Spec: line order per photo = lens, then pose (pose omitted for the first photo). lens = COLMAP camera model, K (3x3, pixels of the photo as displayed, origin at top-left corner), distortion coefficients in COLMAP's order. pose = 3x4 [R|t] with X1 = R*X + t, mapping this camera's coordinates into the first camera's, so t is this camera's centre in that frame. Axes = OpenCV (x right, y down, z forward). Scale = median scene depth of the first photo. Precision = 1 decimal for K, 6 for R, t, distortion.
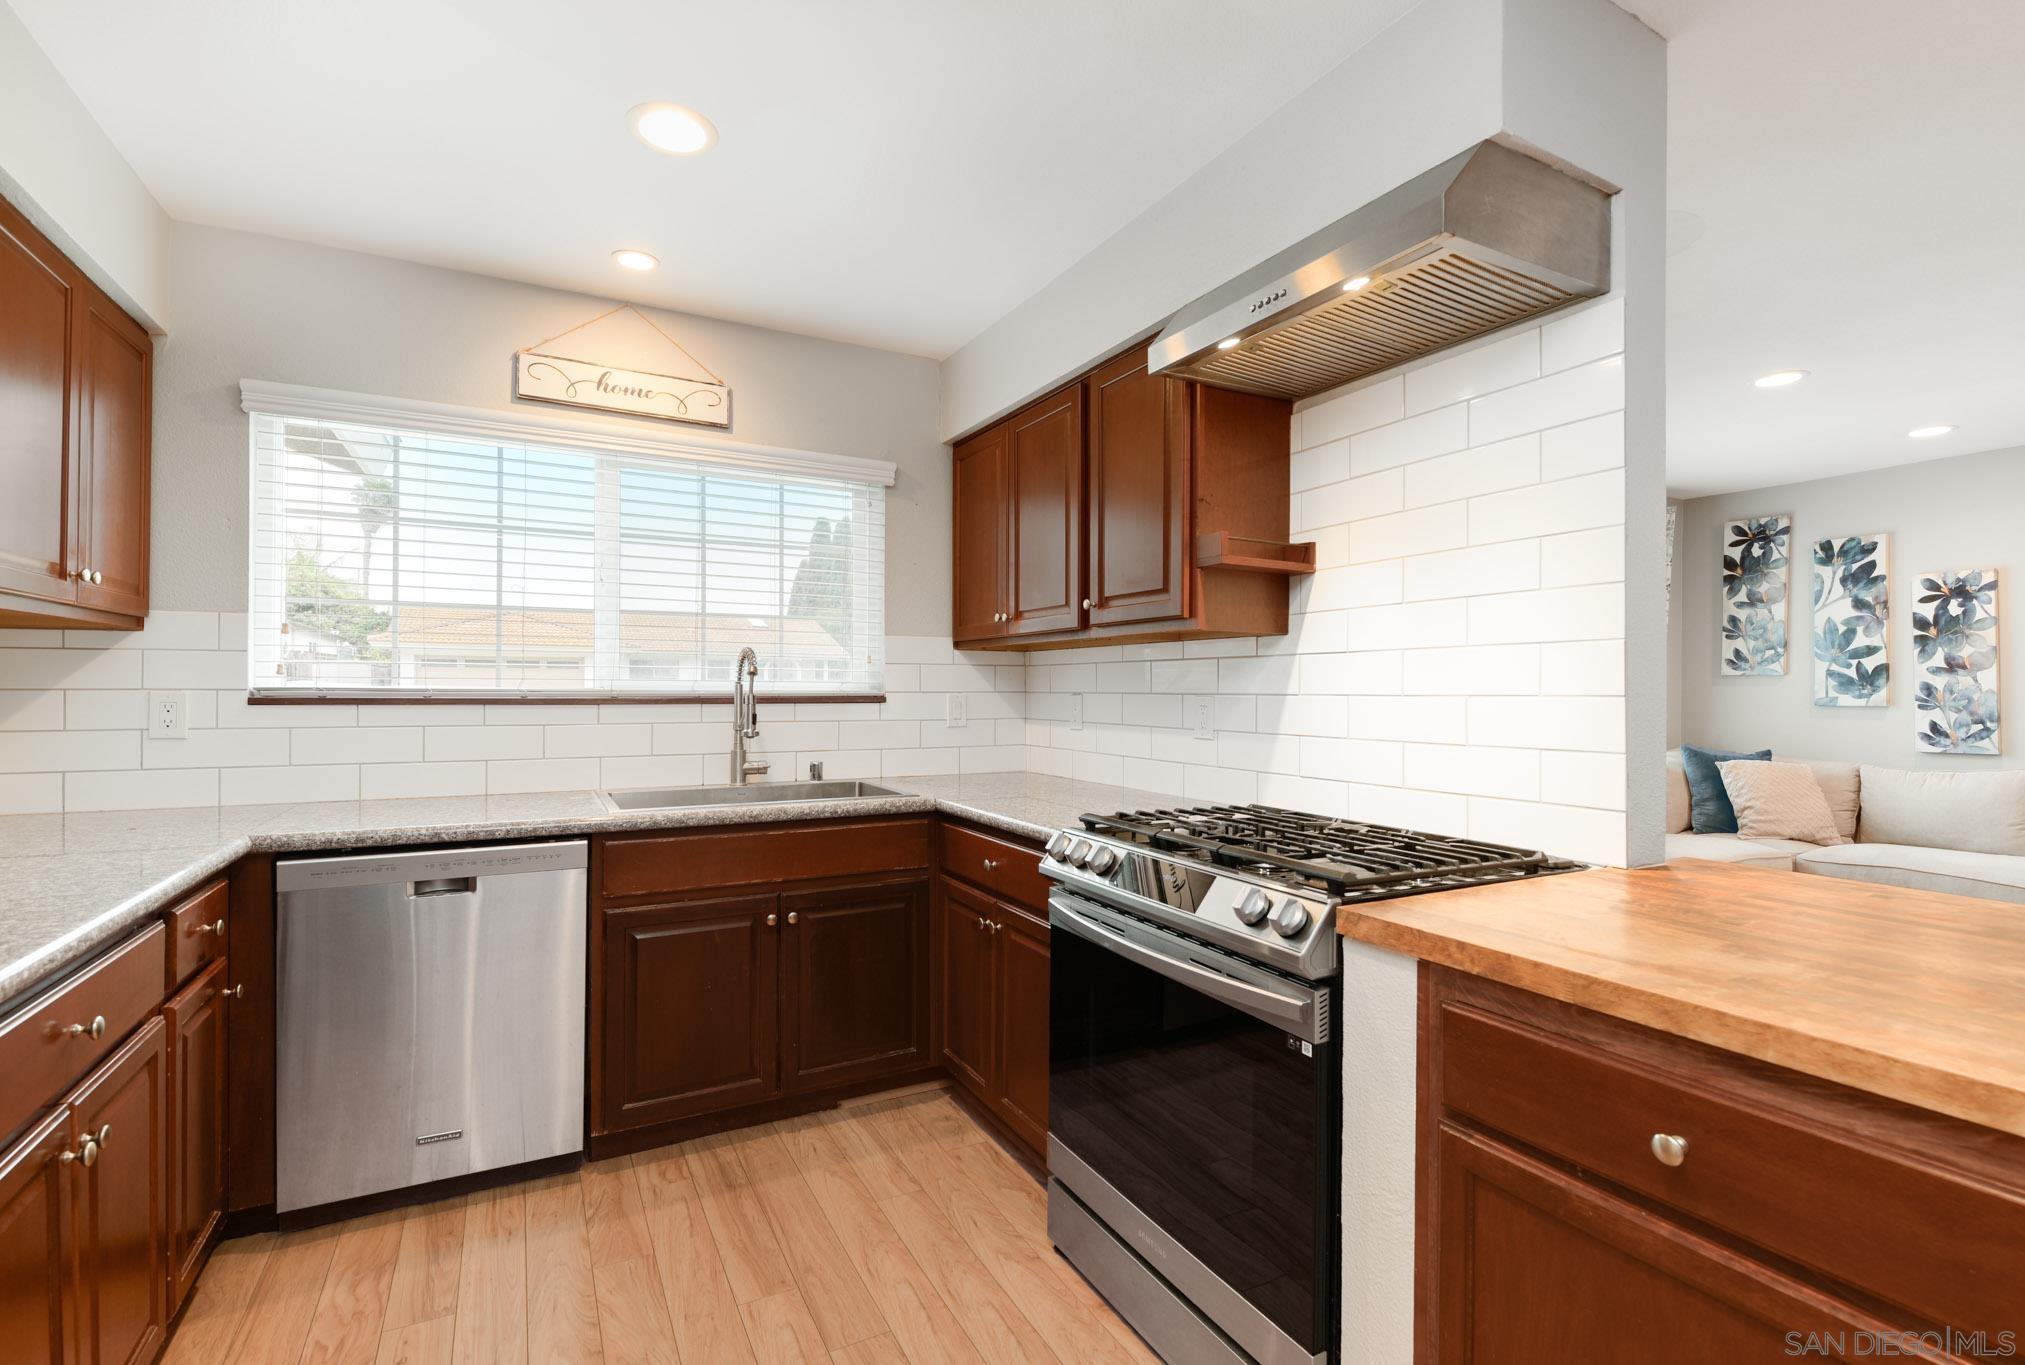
lens RADIAL K [[912.6, 0, 1012.5], [0, 912.6, 682.5], [0, 0, 1]] dist [-0.002462, -0.000653]
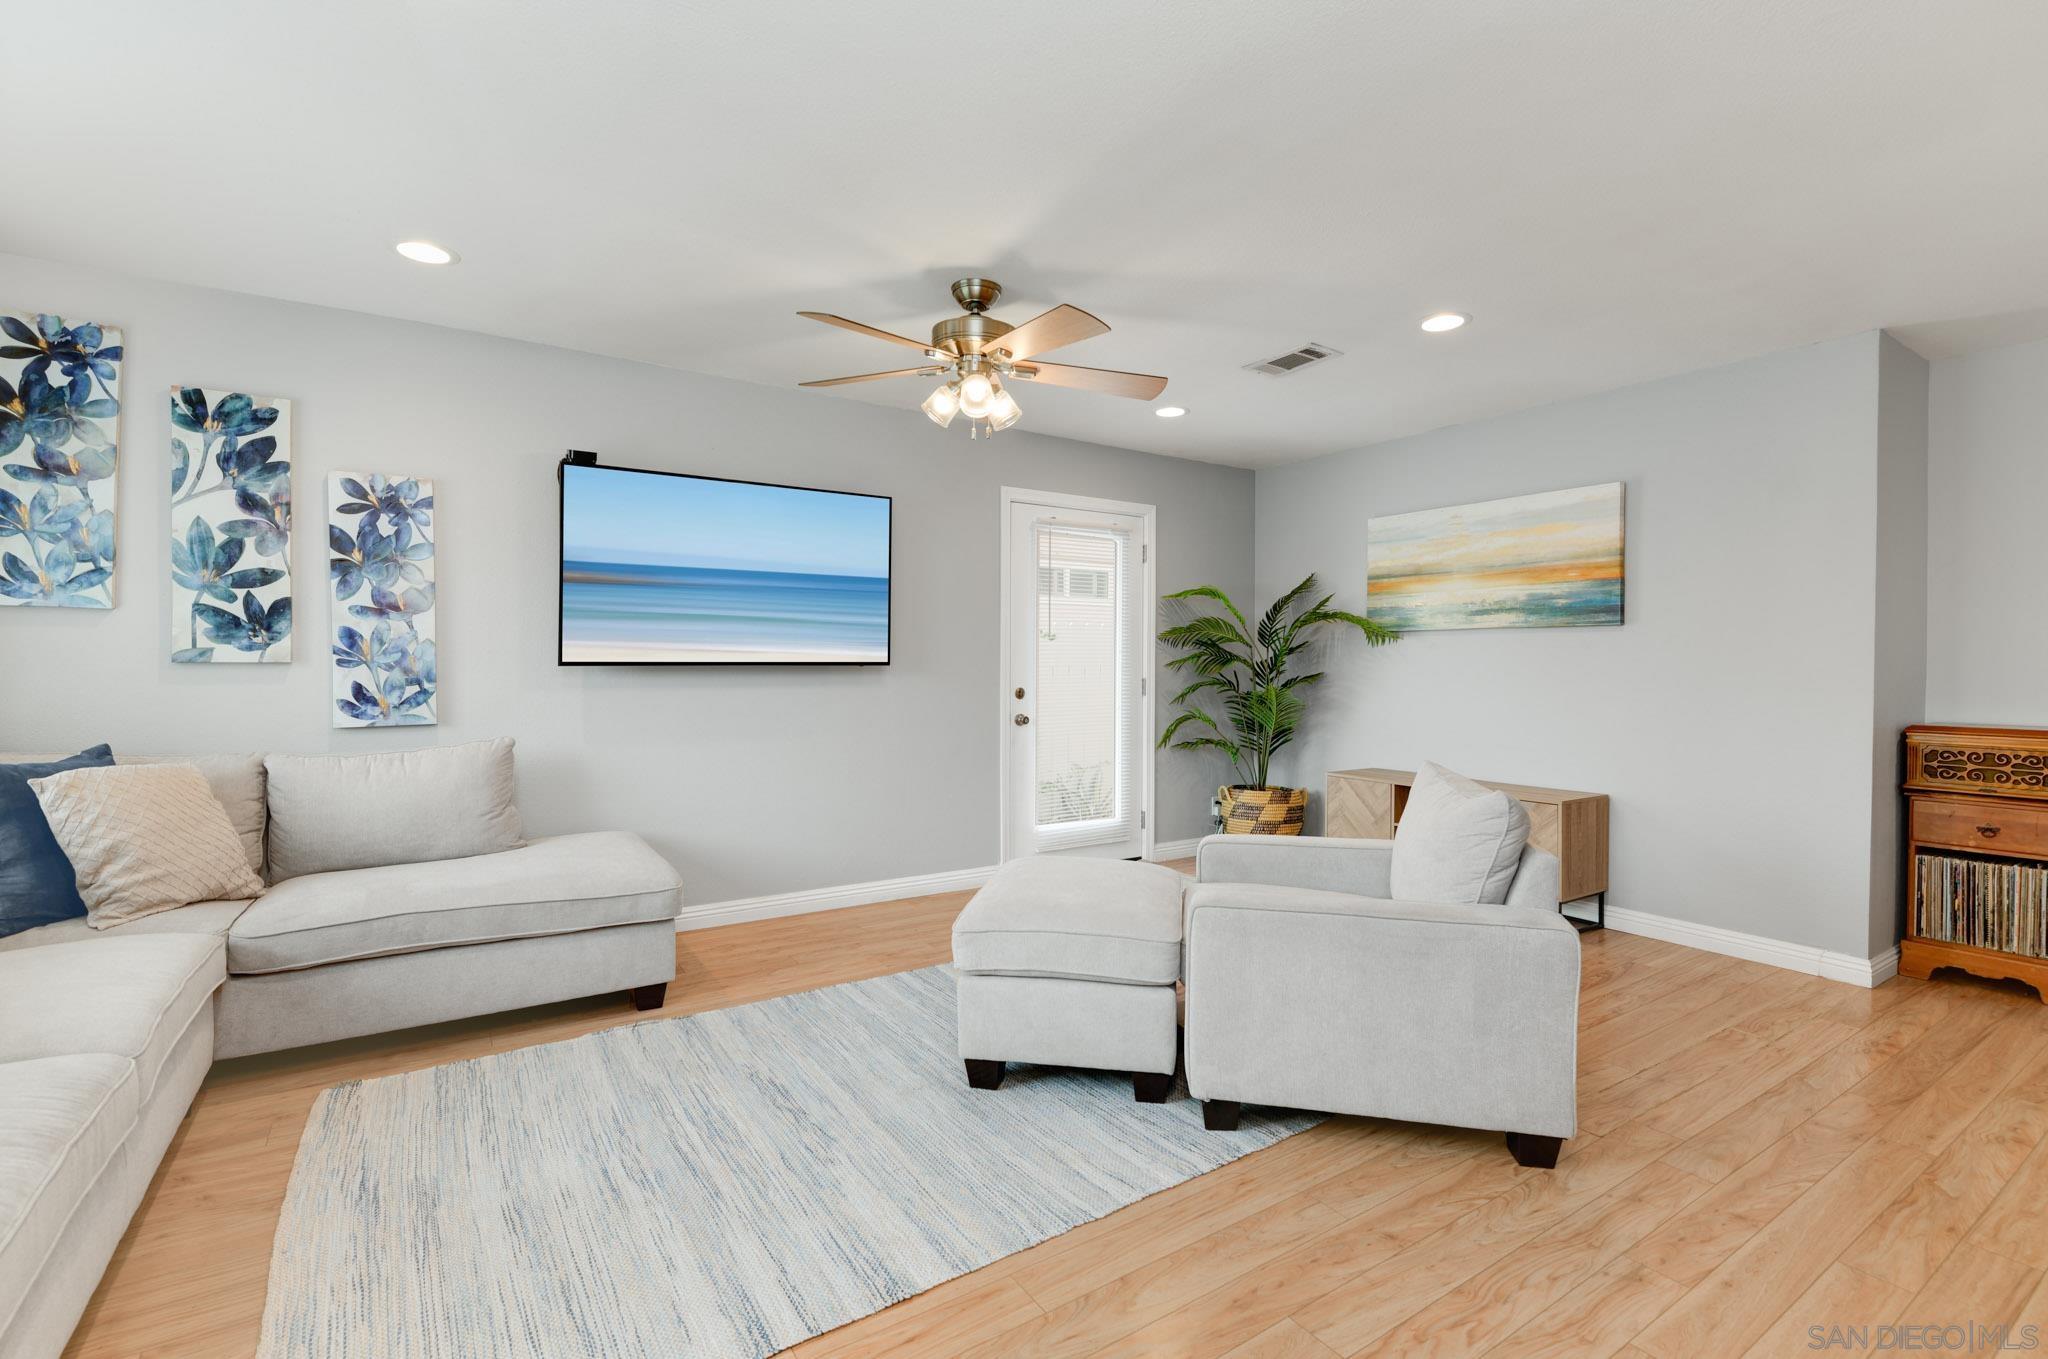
lens RADIAL K [[905.8, 0, 1017.9], [0, 905.8, 667.1], [0, 0, 1]] dist [0.024747, -0.015471]
pose [[-0.097347, -0.008986, 0.995210, 0.246979], [-0.011661, 0.999901, 0.007888, 0.017907], [-0.995182, -0.010838, -0.097443, 0.535146]]
